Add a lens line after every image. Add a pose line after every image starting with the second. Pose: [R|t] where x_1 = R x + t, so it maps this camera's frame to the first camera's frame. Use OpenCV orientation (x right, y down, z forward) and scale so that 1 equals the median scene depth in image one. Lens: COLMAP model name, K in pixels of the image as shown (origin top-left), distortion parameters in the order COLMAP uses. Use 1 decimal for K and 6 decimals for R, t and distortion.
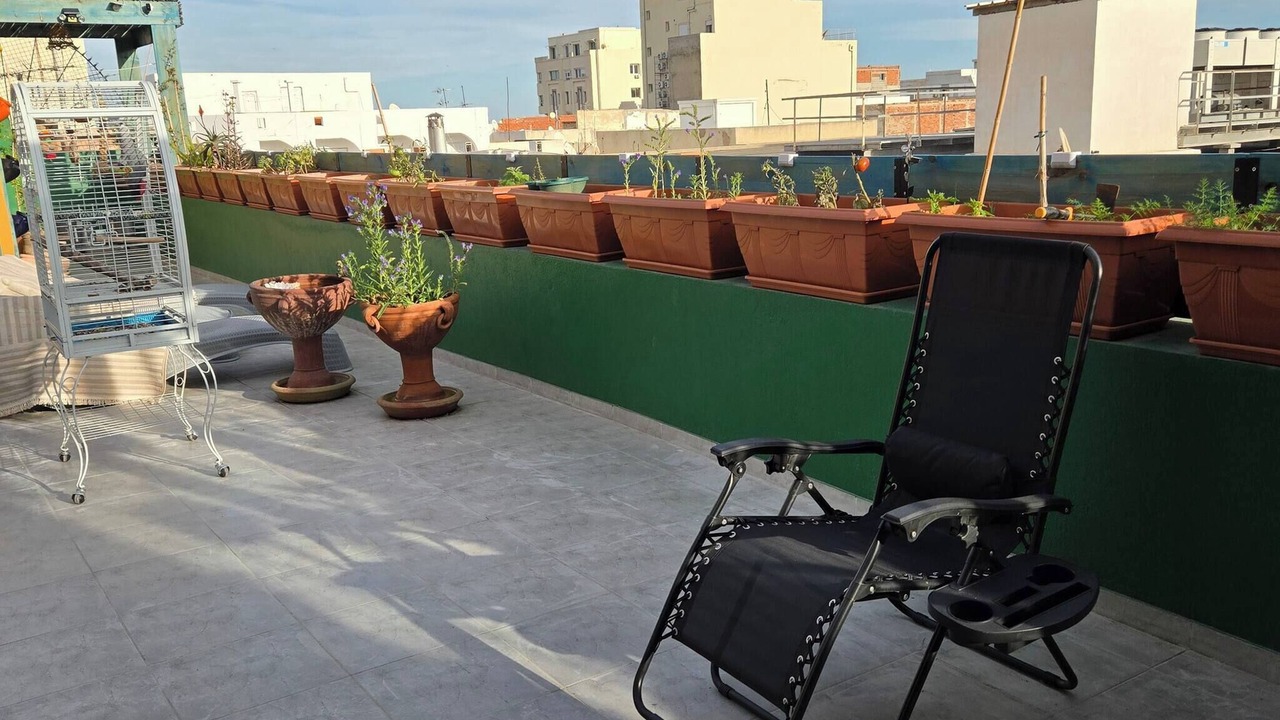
lens RADIAL K [[1147.9, 0, 644.0], [0, 1147.9, 354.6], [0, 0, 1]] dist [0.065242, -0.062836]
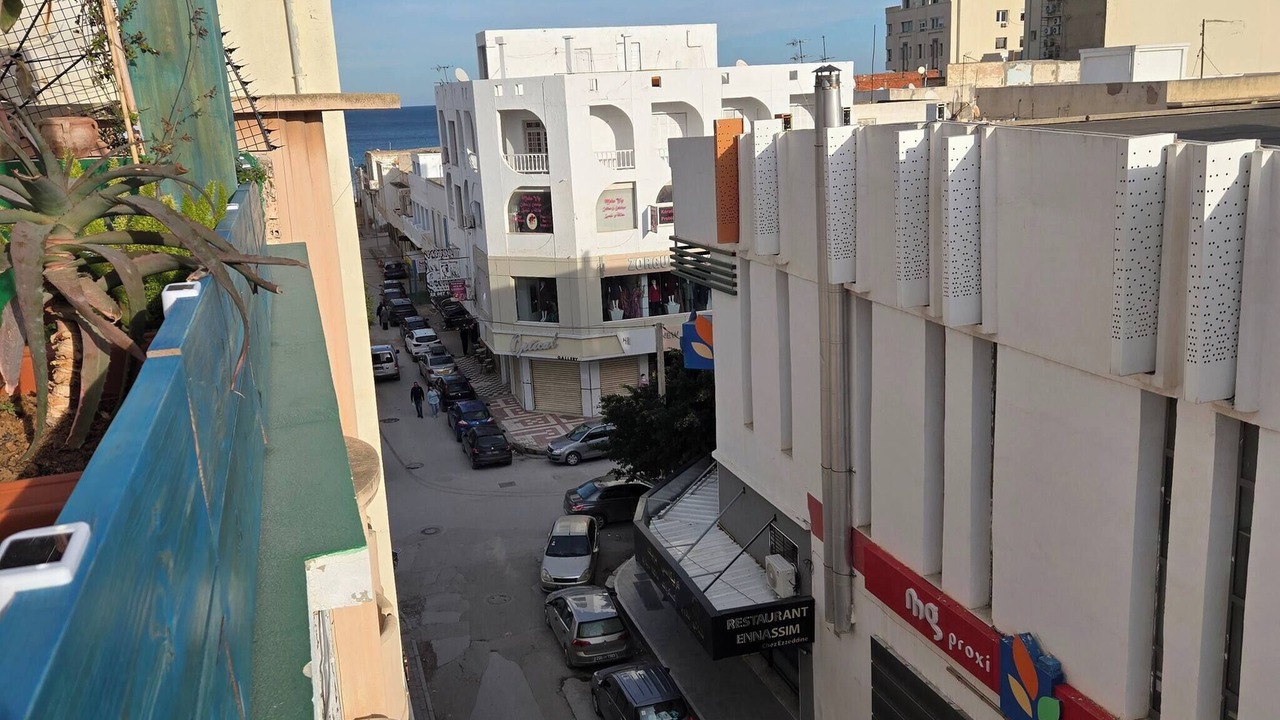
lens RADIAL K [[1147.9, 0, 637.5], [0, 1147.9, 366.2], [0, 0, 1]] dist [0.065242, -0.062836]
pose [[0.959766, 0.058021, -0.274742, -0.029554], [-0.045918, 0.997679, 0.050285, -0.020771], [0.277022, -0.035646, 0.960202, 0.103264]]
